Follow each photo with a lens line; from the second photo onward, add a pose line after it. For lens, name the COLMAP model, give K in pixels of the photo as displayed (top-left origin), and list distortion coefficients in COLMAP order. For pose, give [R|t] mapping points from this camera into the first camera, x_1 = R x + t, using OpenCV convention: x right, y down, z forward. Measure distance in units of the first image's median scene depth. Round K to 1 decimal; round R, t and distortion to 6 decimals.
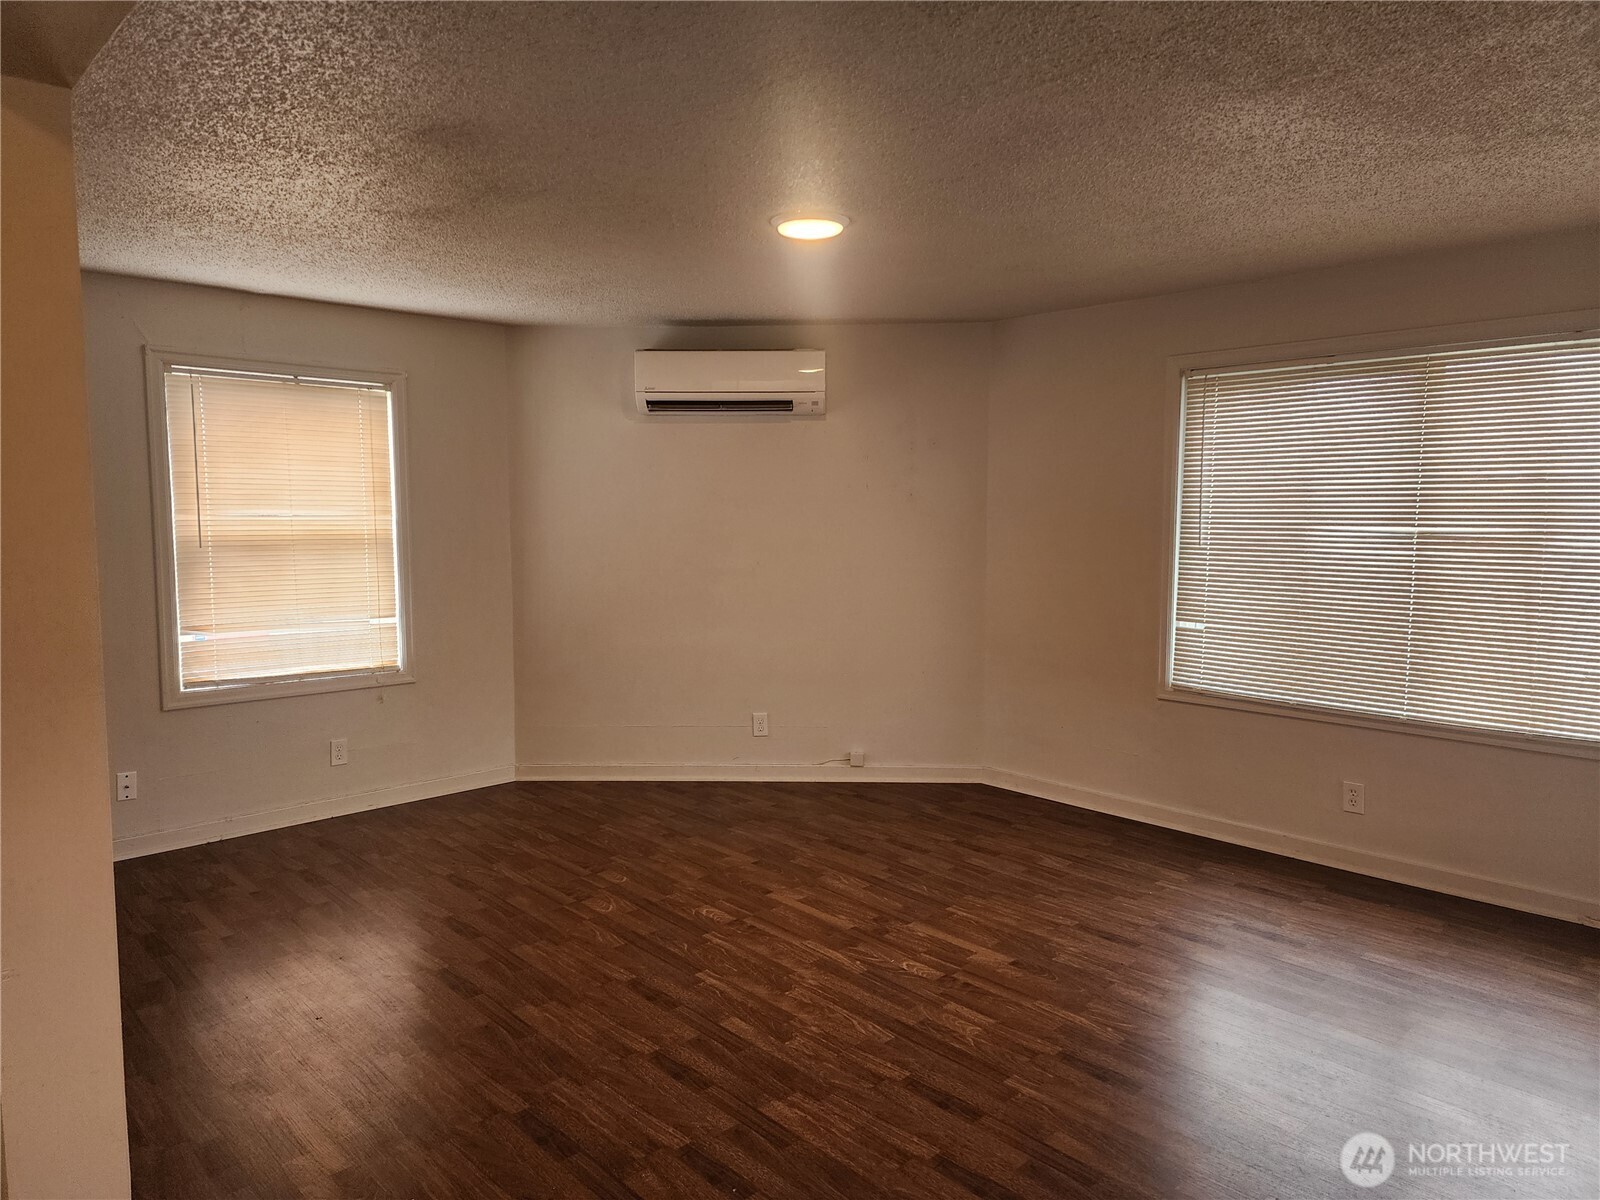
lens RADIAL K [[1071.0, 0, 794.6], [0, 1071.0, 608.2], [0, 0, 1]] dist [0.037446, -0.001283]
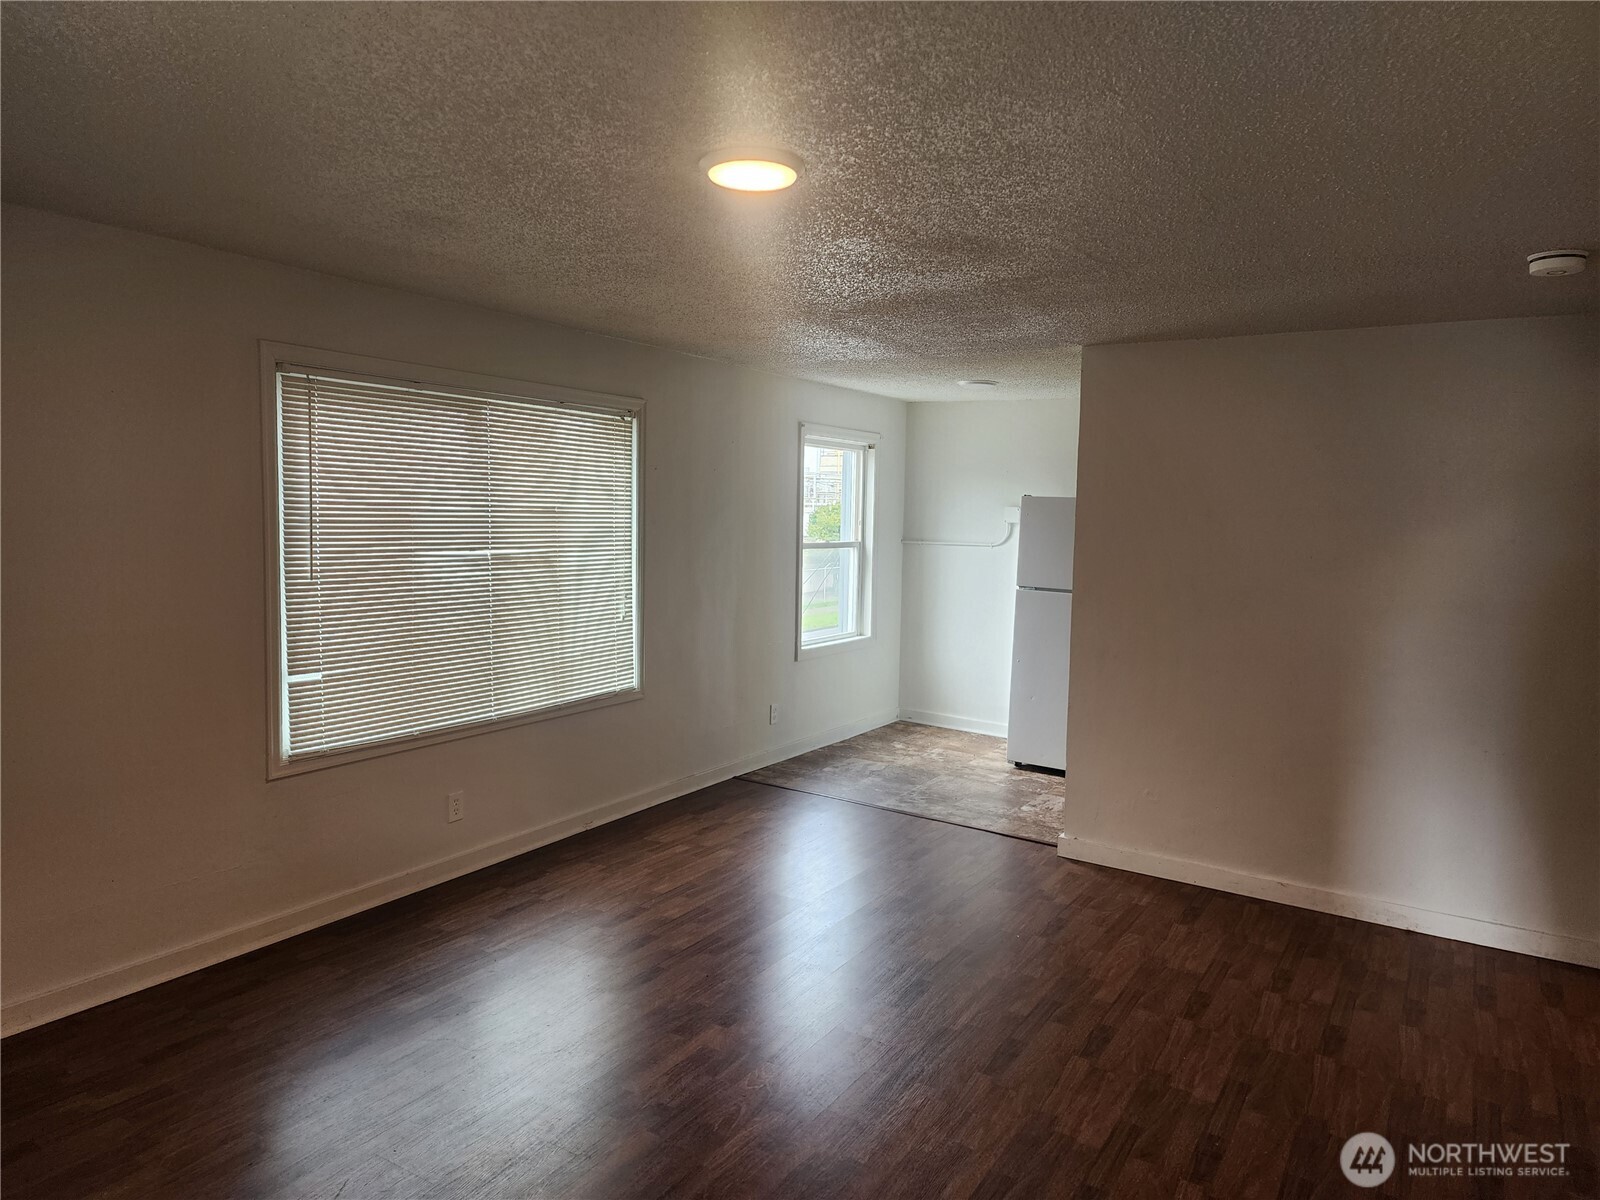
lens RADIAL K [[1071.0, 0, 793.2], [0, 1071.0, 590.3], [0, 0, 1]] dist [0.037446, -0.001283]
pose [[-0.260936, -0.076517, 0.962319, -0.597313], [0.073059, 0.992430, 0.098721, -0.120750], [-0.962588, 0.096066, -0.253370, 0.982256]]
